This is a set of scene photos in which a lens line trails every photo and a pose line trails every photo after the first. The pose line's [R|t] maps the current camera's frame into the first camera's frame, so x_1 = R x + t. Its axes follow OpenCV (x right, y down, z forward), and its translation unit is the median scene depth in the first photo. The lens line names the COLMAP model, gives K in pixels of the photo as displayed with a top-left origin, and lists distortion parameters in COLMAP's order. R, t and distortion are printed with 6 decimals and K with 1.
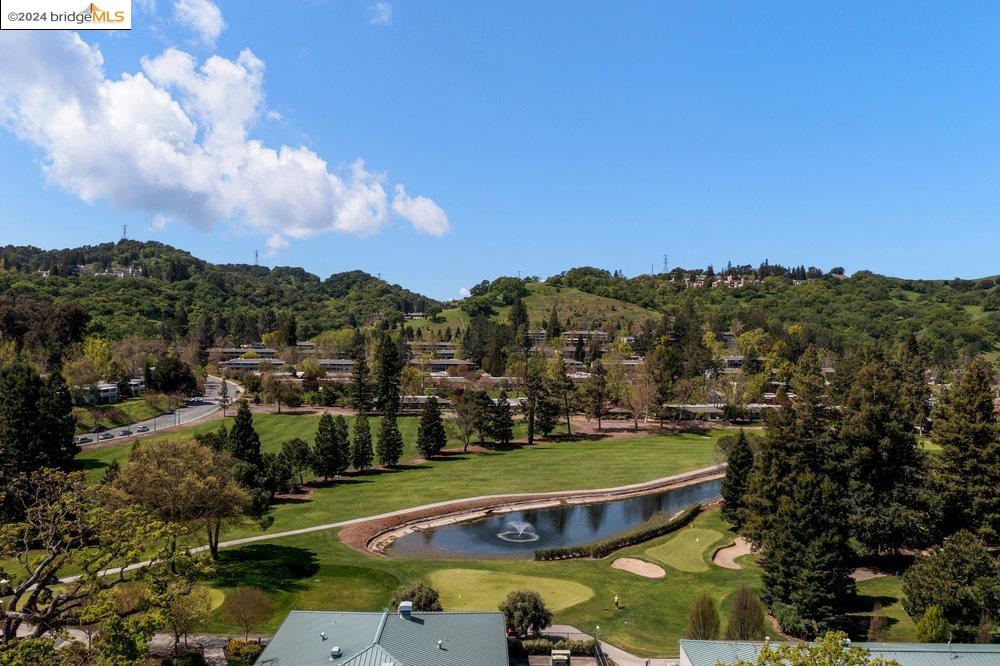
lens RADIAL K [[801.9, 0, 499.2], [0, 801.9, 328.5], [0, 0, 1]] dist [-0.013427, 0.009823]
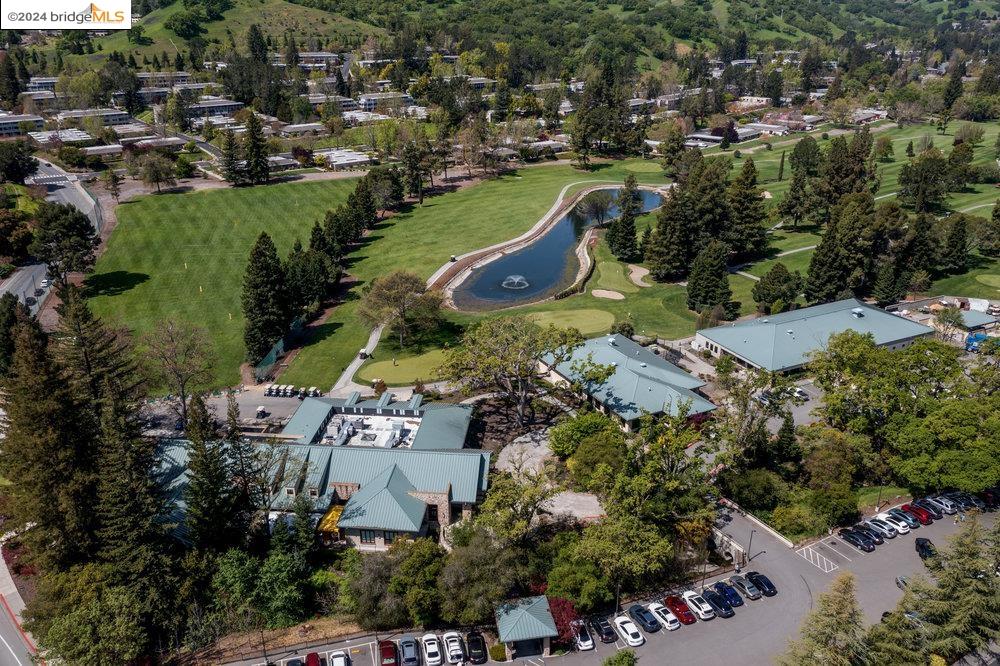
lens RADIAL K [[801.9, 0, 500.8], [0, 801.9, 332.0], [0, 0, 1]] dist [-0.013427, 0.009823]
pose [[0.900933, -0.174680, 0.397249, -0.706358], [0.007992, 0.921932, 0.387270, -0.299041], [-0.433885, -0.345729, 0.831995, -0.395992]]
